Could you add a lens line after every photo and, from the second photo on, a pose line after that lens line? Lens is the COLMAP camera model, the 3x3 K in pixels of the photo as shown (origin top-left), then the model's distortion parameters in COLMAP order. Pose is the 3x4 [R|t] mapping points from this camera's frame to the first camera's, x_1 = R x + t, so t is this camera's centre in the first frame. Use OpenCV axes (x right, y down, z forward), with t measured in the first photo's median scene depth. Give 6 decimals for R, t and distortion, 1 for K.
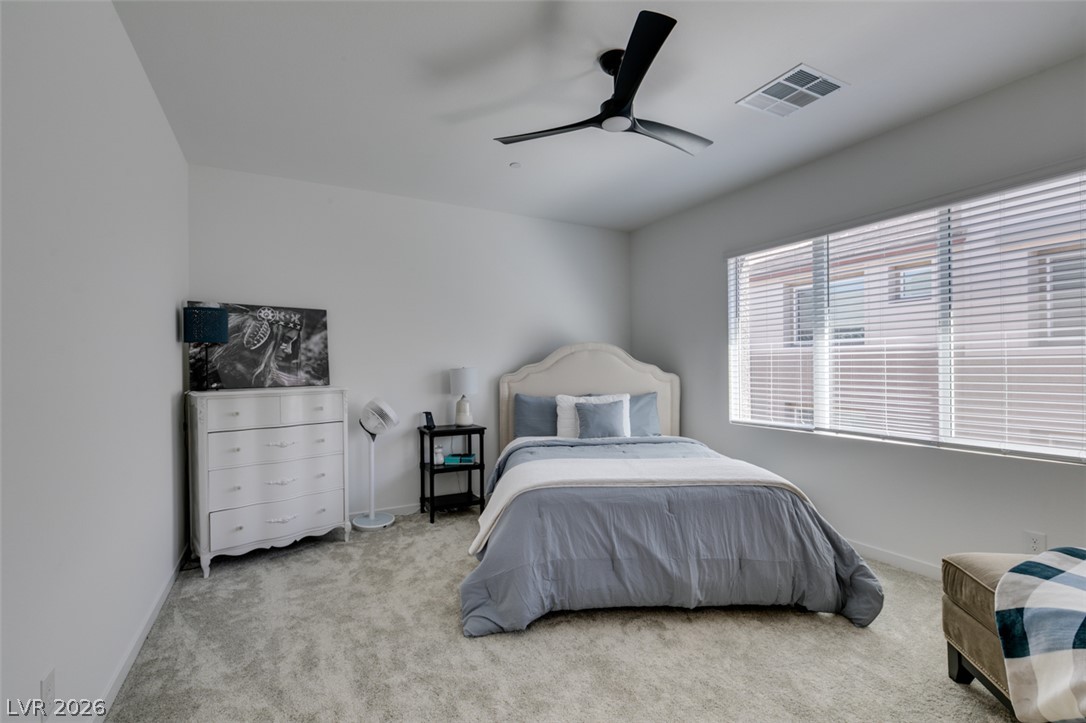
lens RADIAL K [[485.7, 0, 540.7], [0, 485.7, 366.5], [0, 0, 1]] dist [-0.000523, -0.000051]
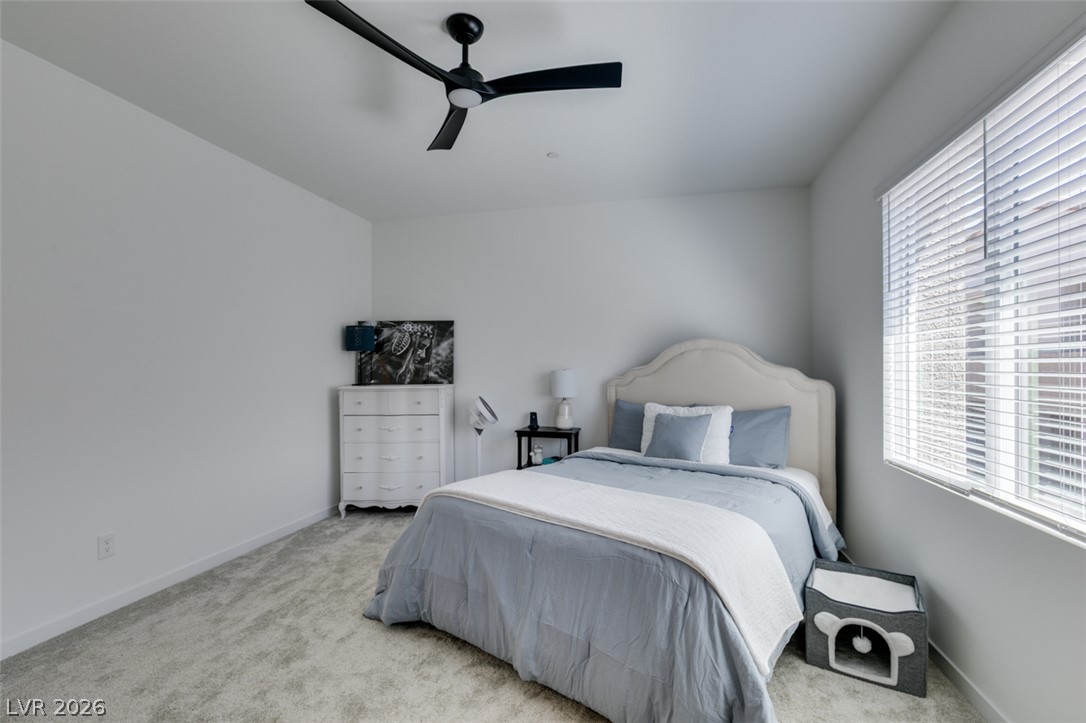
lens RADIAL K [[485.7, 0, 538.6], [0, 485.7, 369.1], [0, 0, 1]] dist [-0.000523, -0.000051]
pose [[0.739050, 0.006346, -0.673620, 0.576654], [-0.003670, 0.999979, 0.005393, -0.005650], [0.673640, -0.001514, 0.739058, 0.295964]]
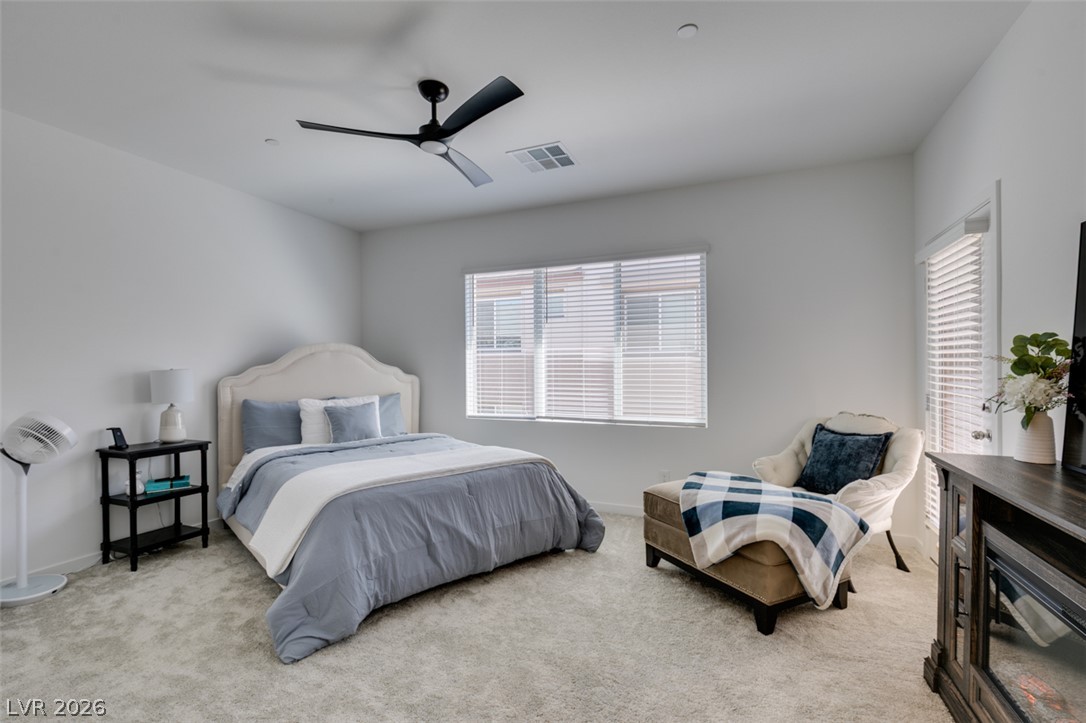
lens RADIAL K [[485.7, 0, 542.2], [0, 485.7, 369.1], [0, 0, 1]] dist [-0.000523, -0.000051]
pose [[0.778012, 0.001379, 0.628248, -0.231831], [-0.002111, 0.999998, 0.000420, 0.000418], [-0.628246, -0.001653, 0.778013, -0.006460]]
